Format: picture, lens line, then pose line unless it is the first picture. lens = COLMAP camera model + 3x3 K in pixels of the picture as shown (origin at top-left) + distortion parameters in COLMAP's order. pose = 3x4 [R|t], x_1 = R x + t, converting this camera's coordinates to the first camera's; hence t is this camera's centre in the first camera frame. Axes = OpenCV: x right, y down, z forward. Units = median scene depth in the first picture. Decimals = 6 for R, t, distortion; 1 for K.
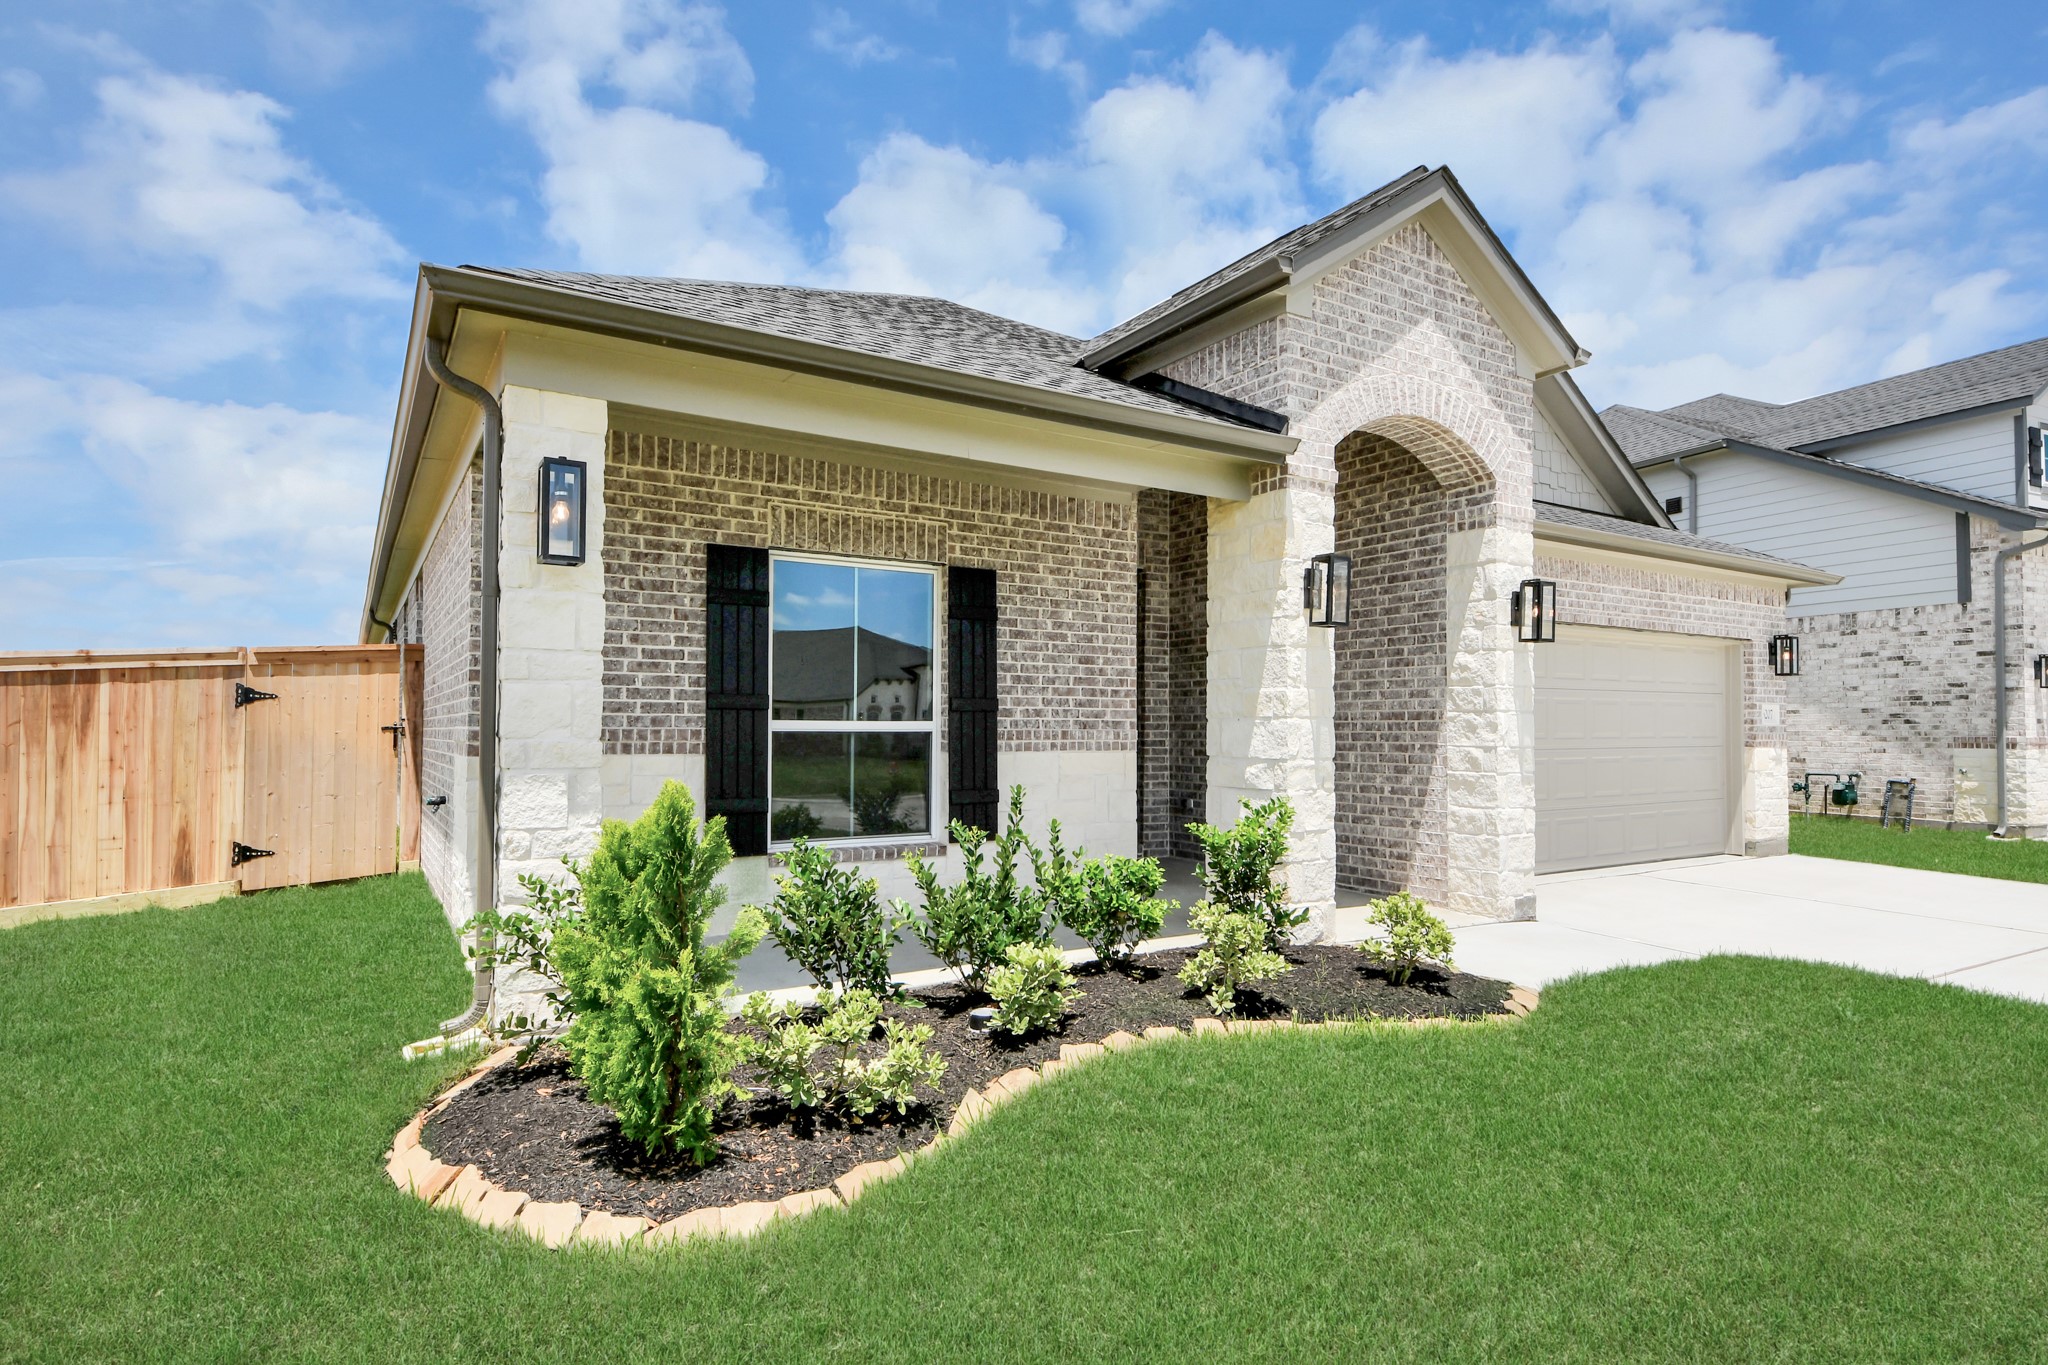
lens RADIAL K [[1061.9, 0, 1116.7], [0, 1061.9, 719.3], [0, 0, 1]] dist [0.008522, 0.000372]
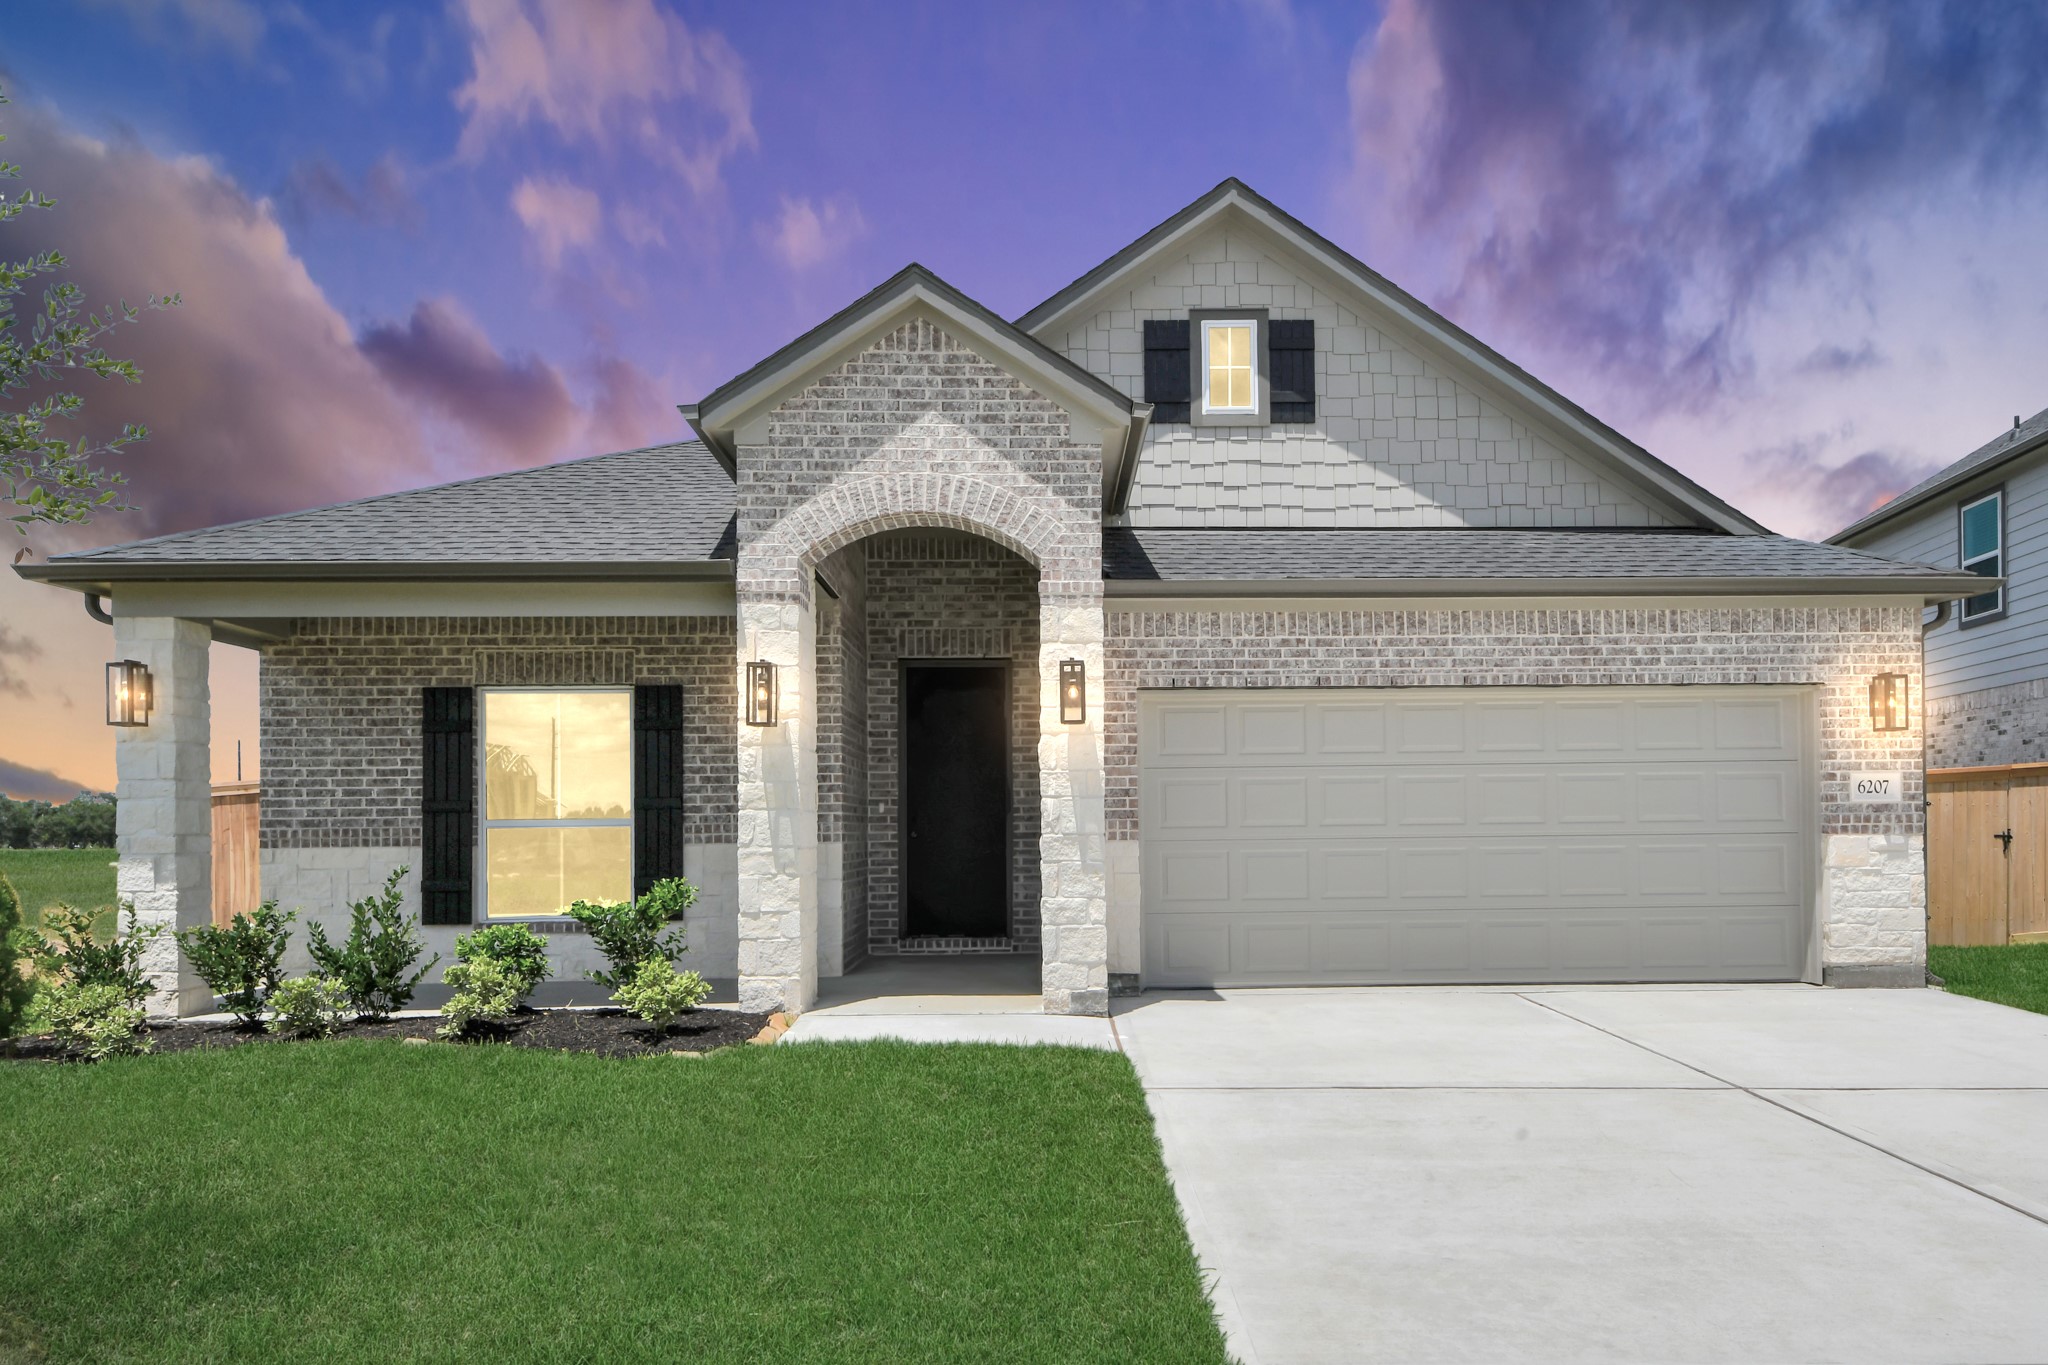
lens RADIAL K [[1270.3, 0, 1041.2], [0, 1270.3, 821.2], [0, 0, 1]] dist [0.015417, -0.001050]
pose [[0.872117, -0.016828, -0.489008, 1.035090], [0.019774, 0.999804, 0.000860, 0.014689], [0.488897, -0.010420, 0.872279, -0.008642]]
